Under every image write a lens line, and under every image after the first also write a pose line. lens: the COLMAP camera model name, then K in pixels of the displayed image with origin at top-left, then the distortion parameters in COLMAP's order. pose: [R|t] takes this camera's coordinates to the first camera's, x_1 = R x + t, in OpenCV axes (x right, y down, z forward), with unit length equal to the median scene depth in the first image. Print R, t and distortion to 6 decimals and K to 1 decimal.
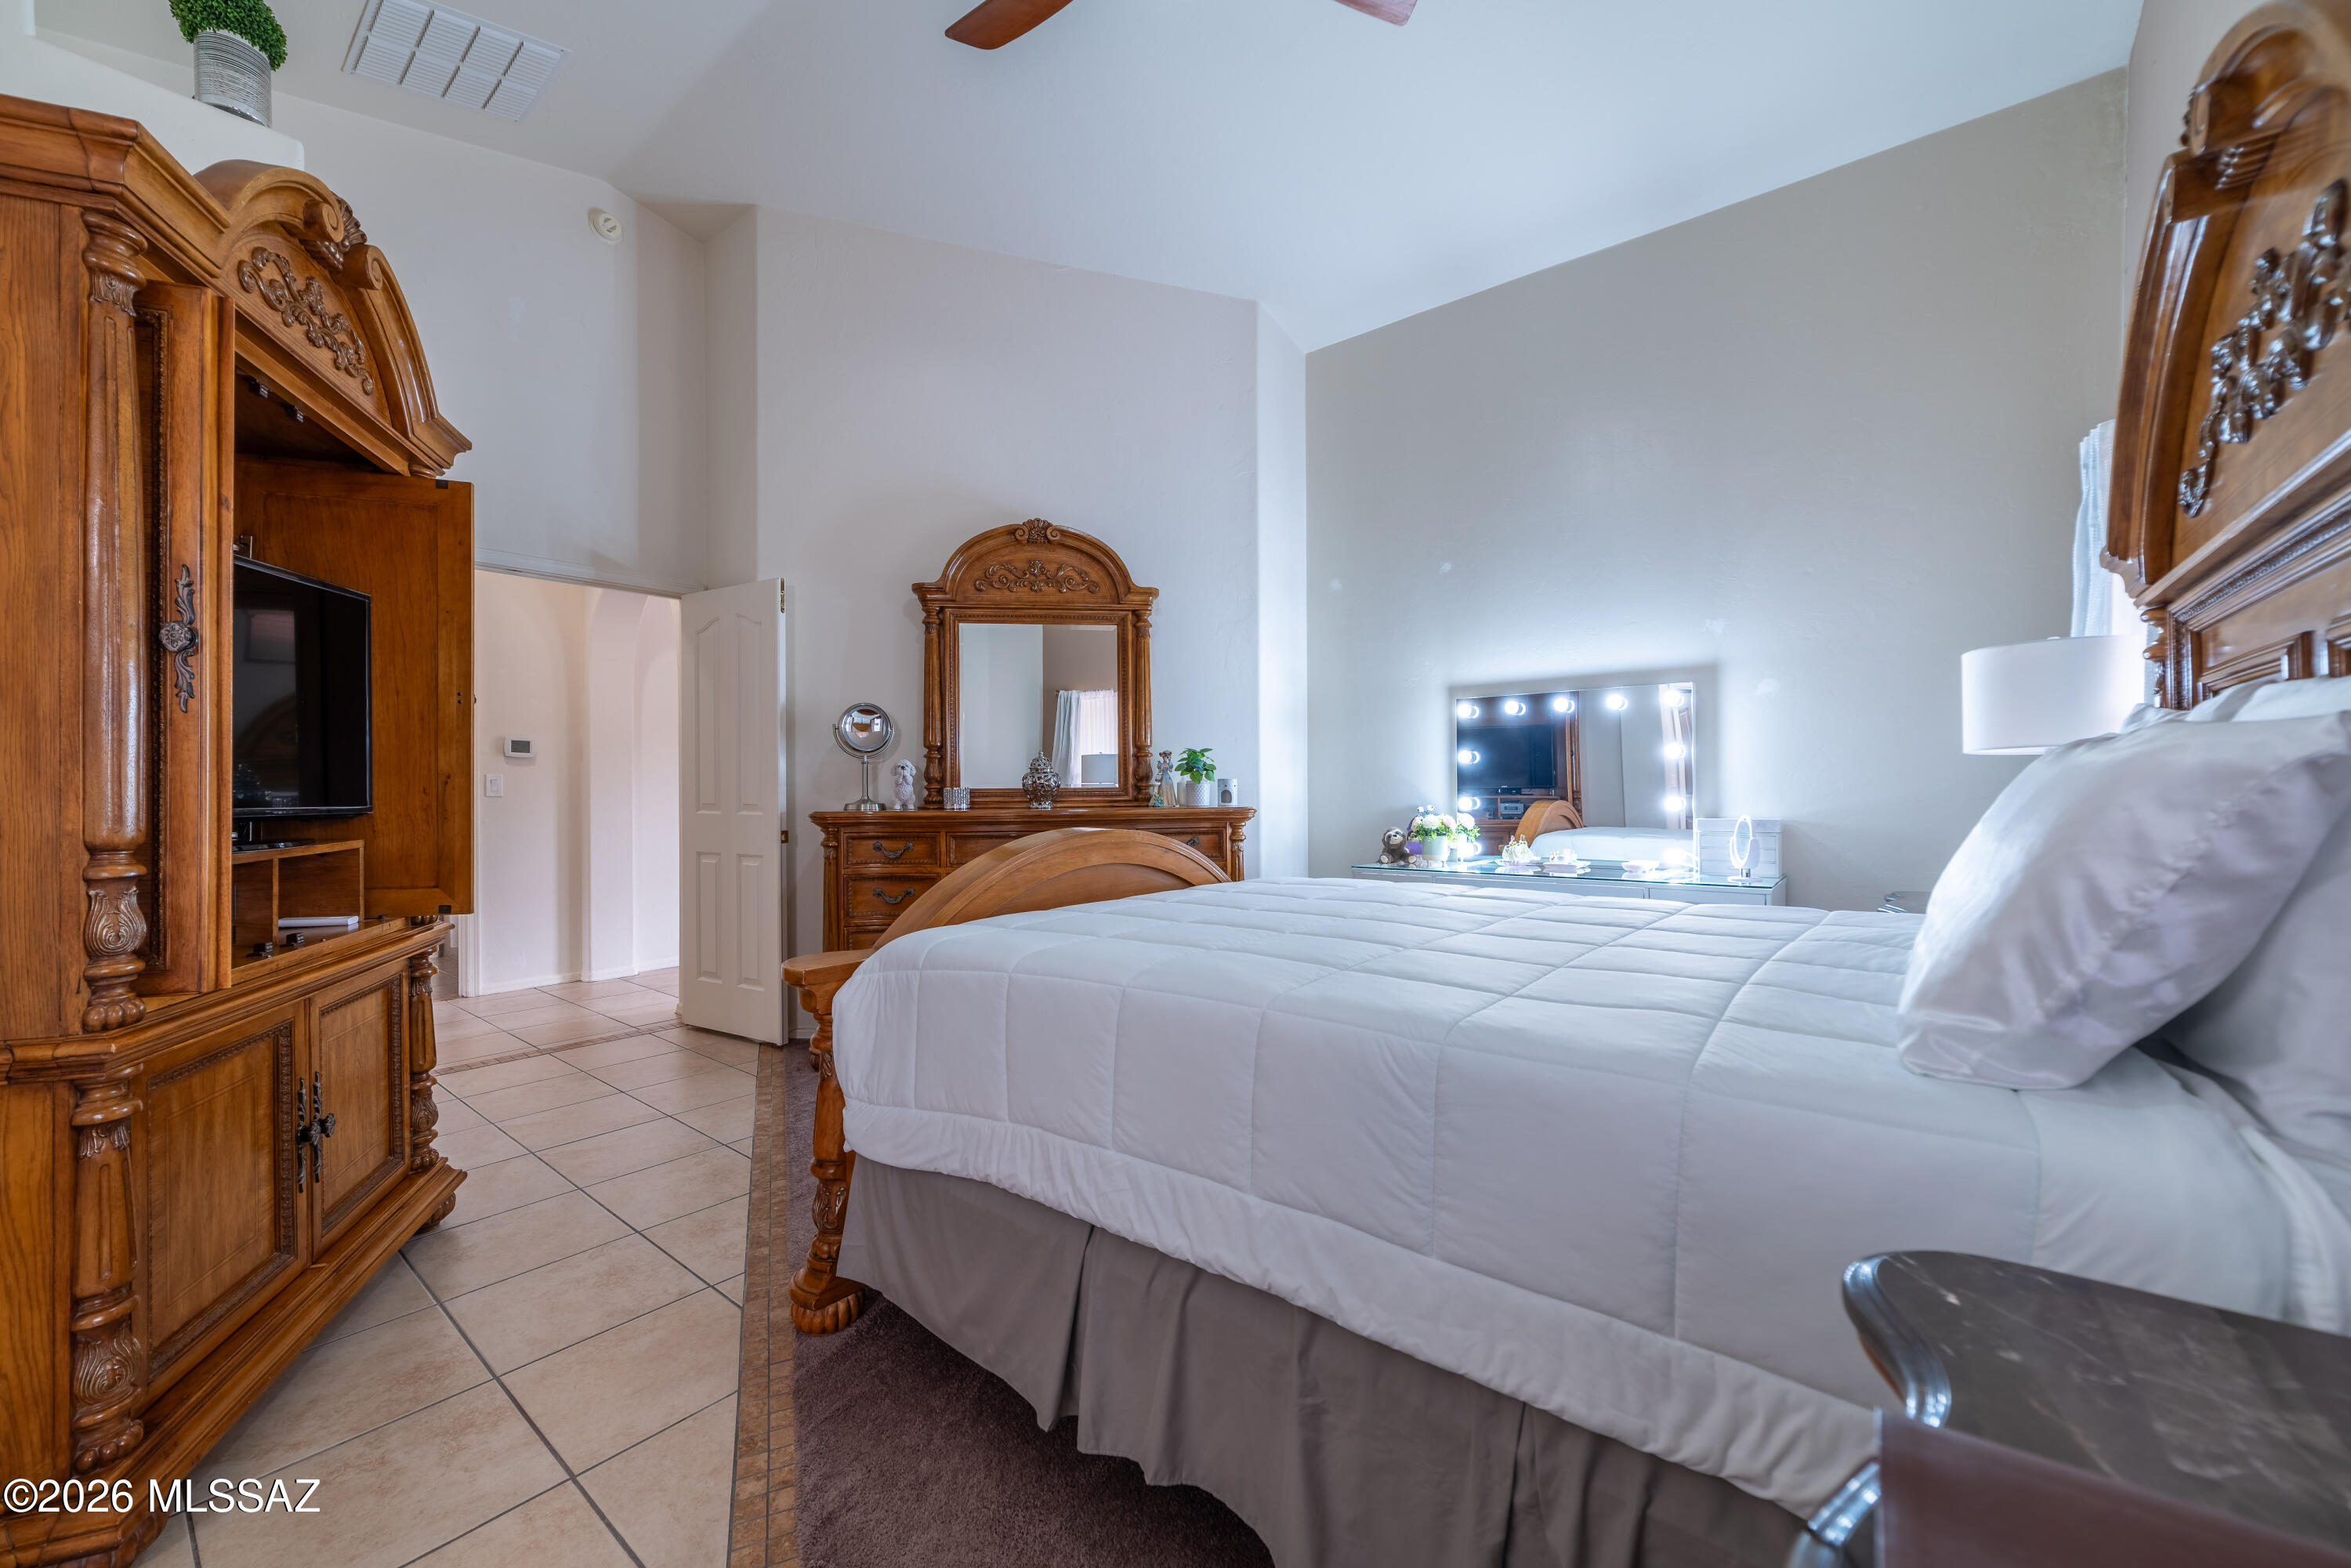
lens RADIAL K [[916.0, 0, 1166.9], [0, 916.0, 779.8], [0, 0, 1]] dist [0.001029, 0.000057]
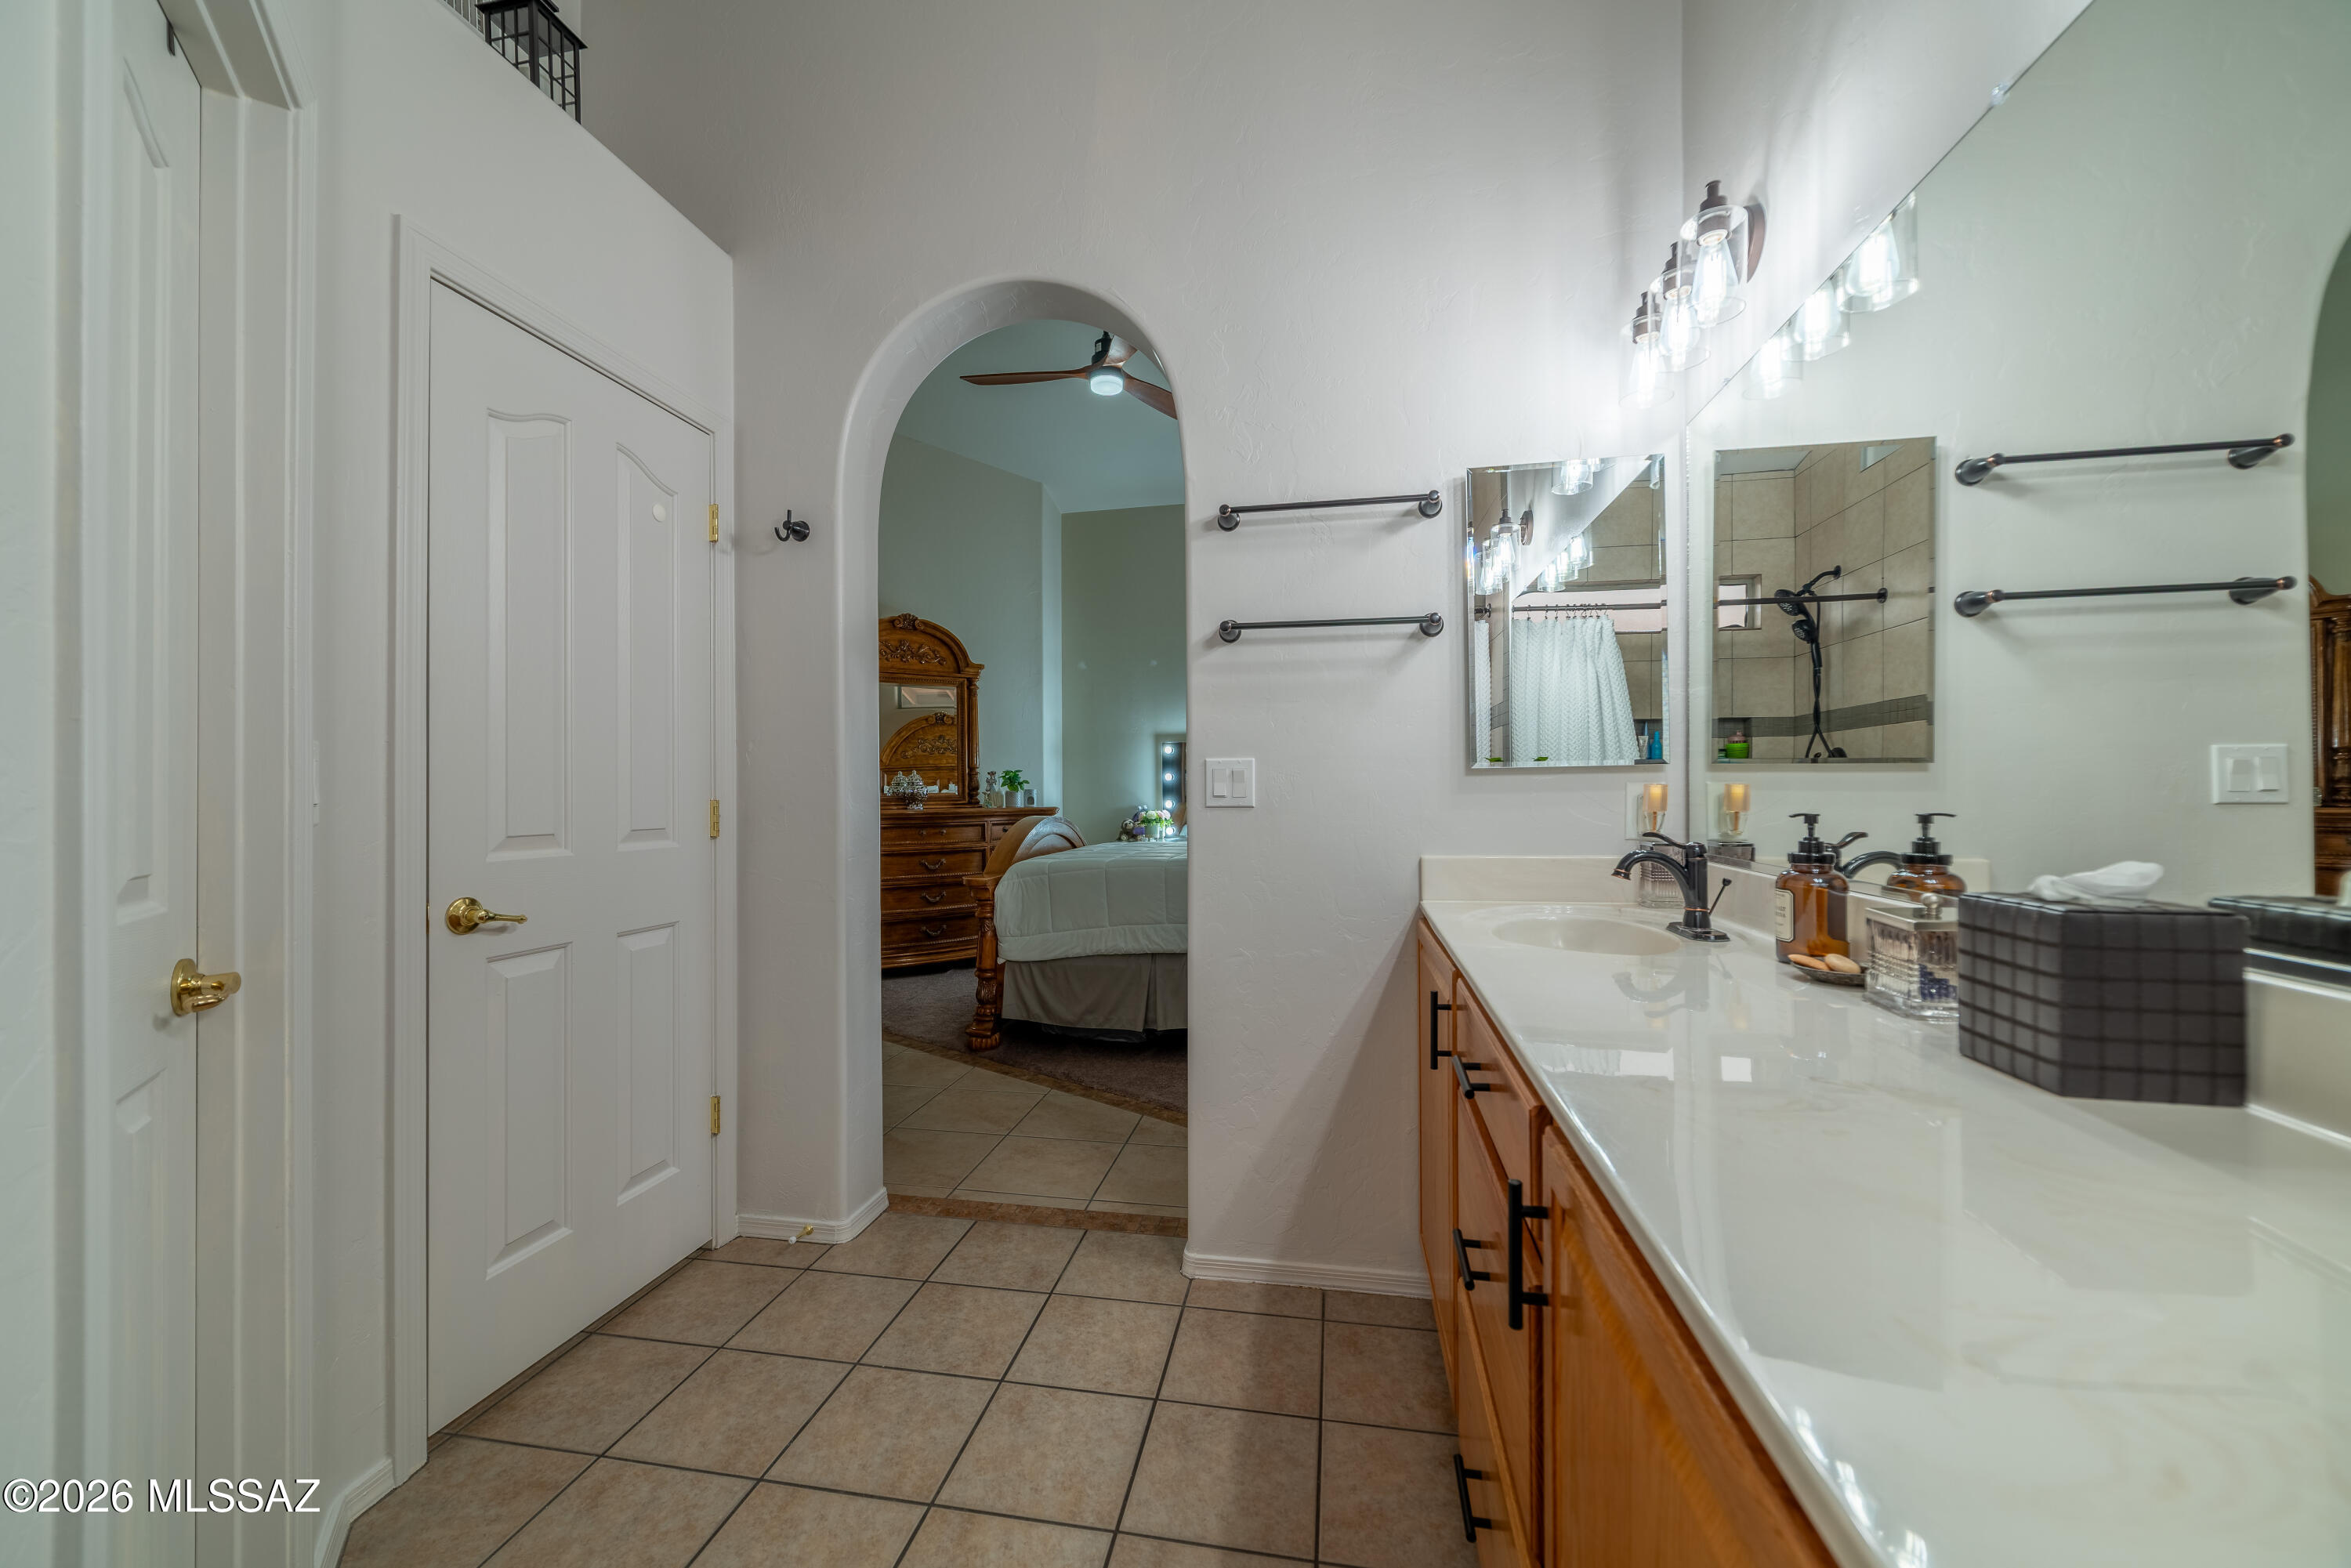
lens RADIAL K [[916.0, 0, 1189.3], [0, 916.0, 774.8], [0, 0, 1]] dist [0.001029, 0.000057]
pose [[0.874562, 0.006579, 0.484869, -0.464012], [-0.000860, 0.999927, -0.012018, -0.007752], [-0.484913, 0.010093, 0.874504, -0.512792]]
